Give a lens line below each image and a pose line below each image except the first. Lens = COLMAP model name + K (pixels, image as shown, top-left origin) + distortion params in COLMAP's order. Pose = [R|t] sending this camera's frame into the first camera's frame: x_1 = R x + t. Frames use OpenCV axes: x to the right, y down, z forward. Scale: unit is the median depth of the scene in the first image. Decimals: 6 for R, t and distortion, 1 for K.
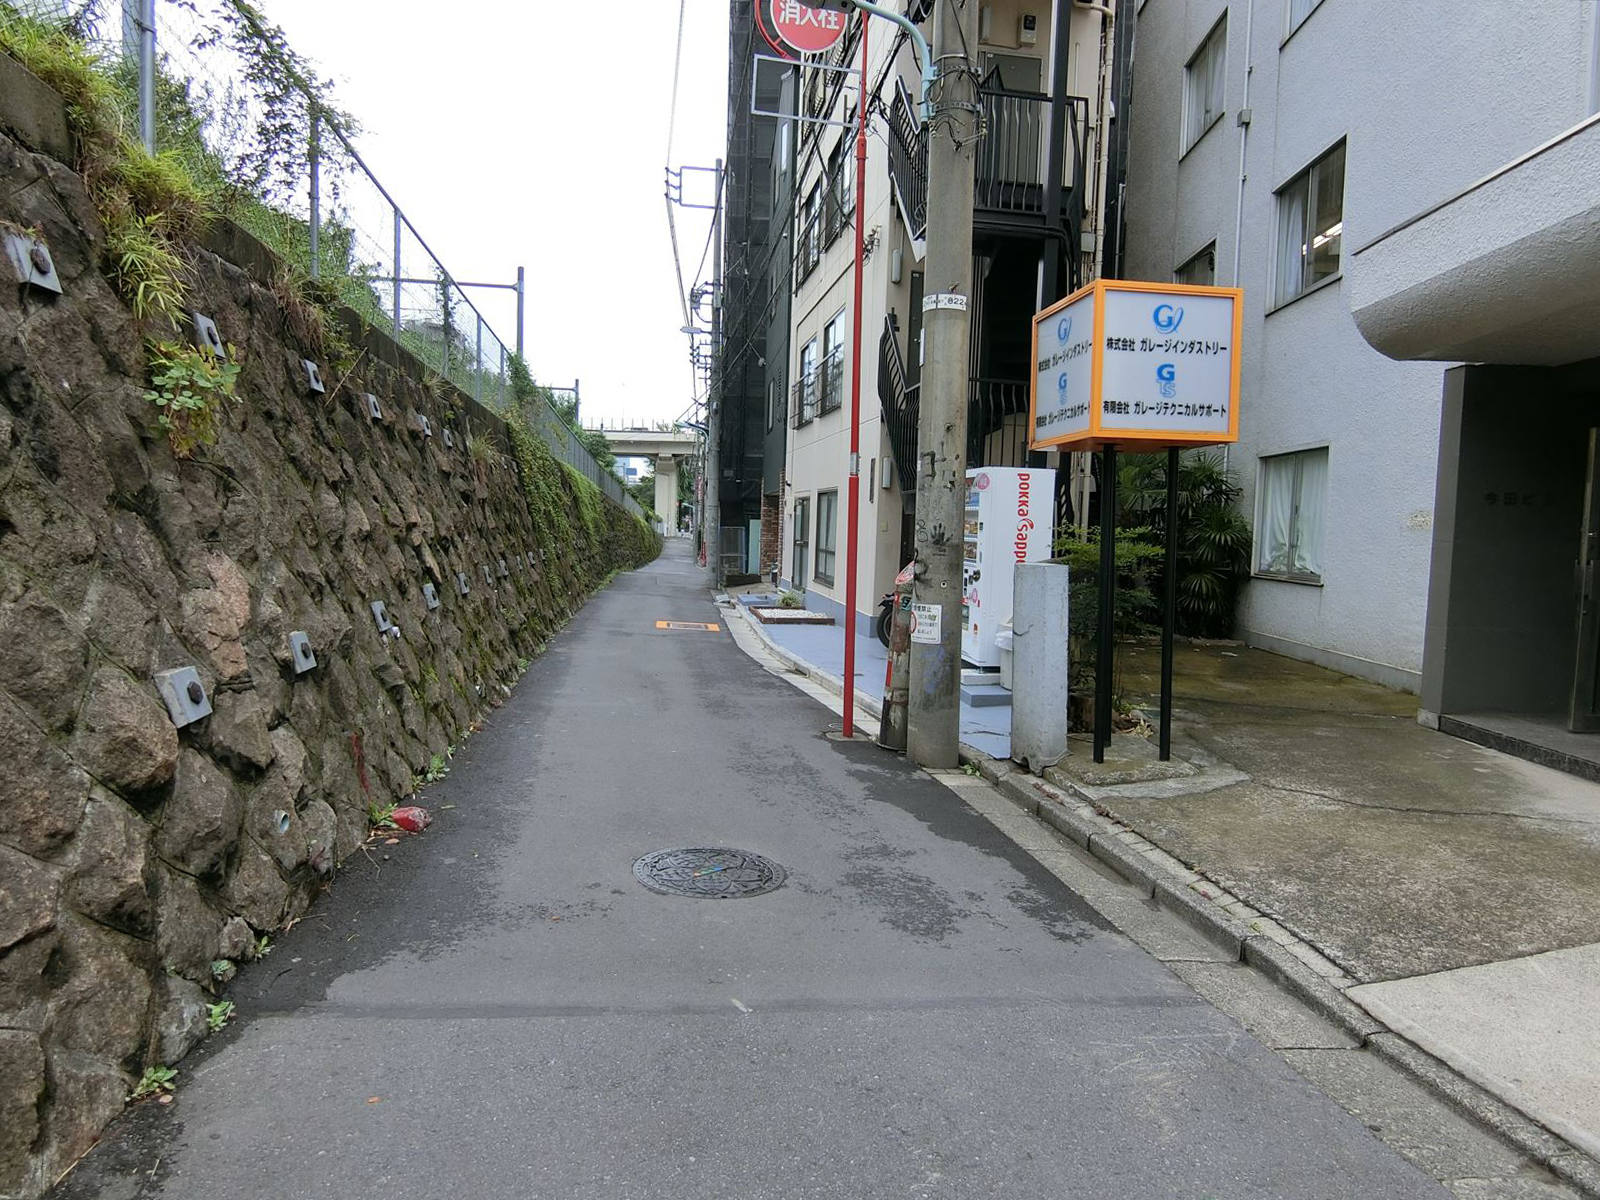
lens RADIAL K [[927.8, 0, 800.0], [0, 927.8, 600.0], [0, 0, 1]] dist [0.000392, -0.014179]
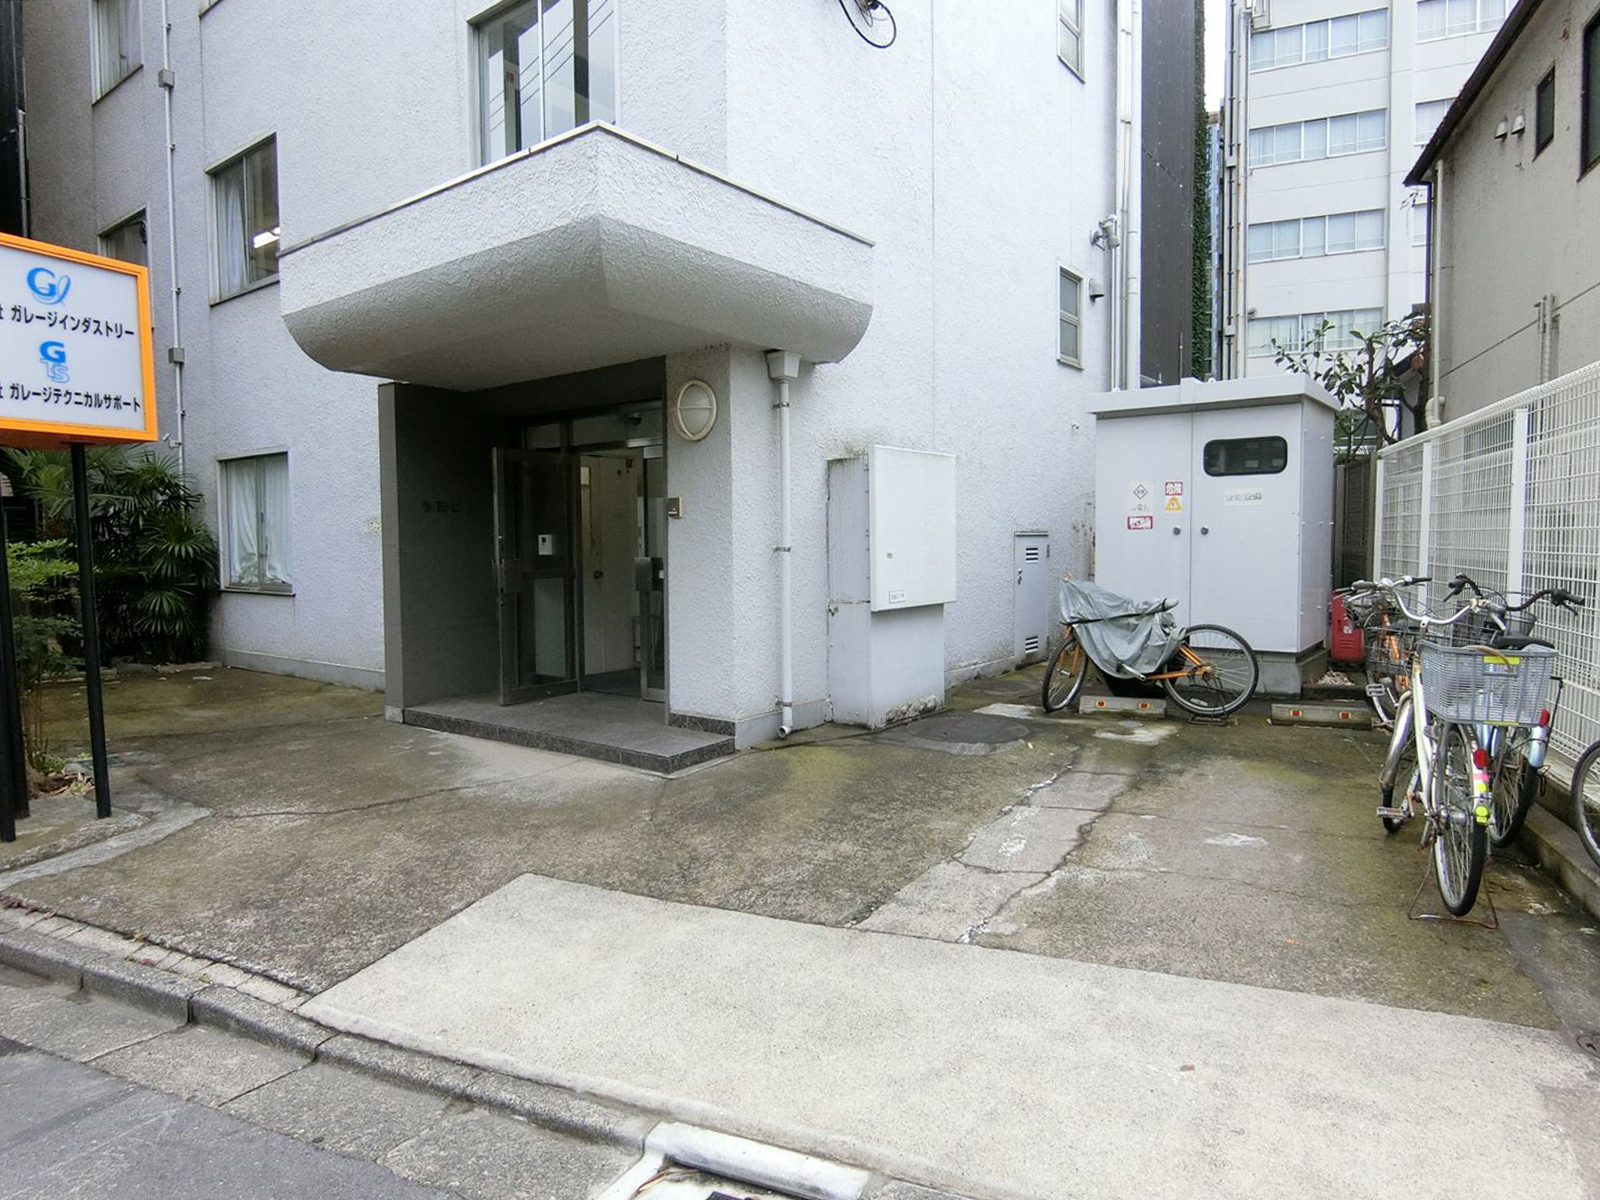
lens RADIAL K [[962.6, 0, 802.2], [0, 962.6, 611.7], [0, 0, 1]] dist [-0.004062, -0.003451]
pose [[0.574711, -0.083240, 0.814112, 0.074005], [0.082355, 0.995646, 0.043664, 0.002277], [-0.814202, 0.041952, 0.579064, -0.027707]]
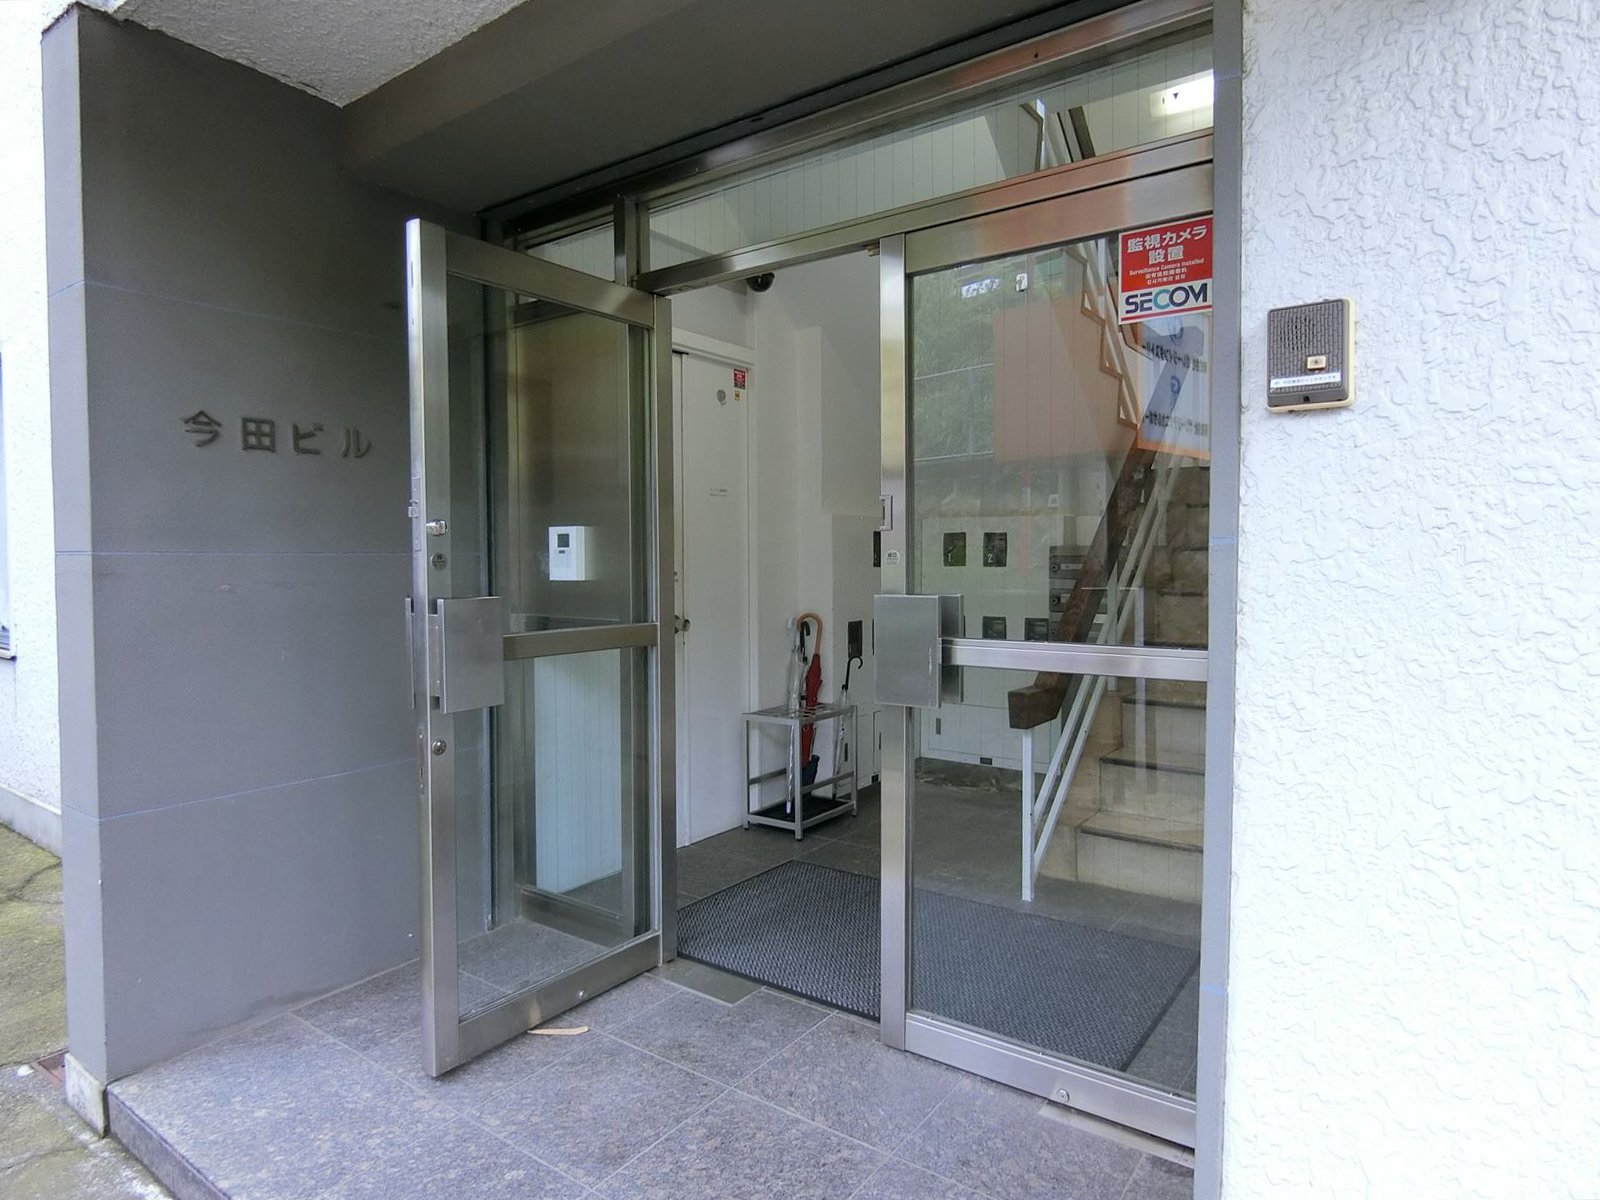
lens RADIAL K [[927.8, 0, 800.0], [0, 927.8, 600.0], [0, 0, 1]] dist [0.000392, -0.014179]
pose [[0.549589, -0.059057, 0.833345, 0.686570], [0.078977, 0.996704, 0.018548, -0.040551], [-0.831694, 0.055622, 0.552441, 0.739607]]
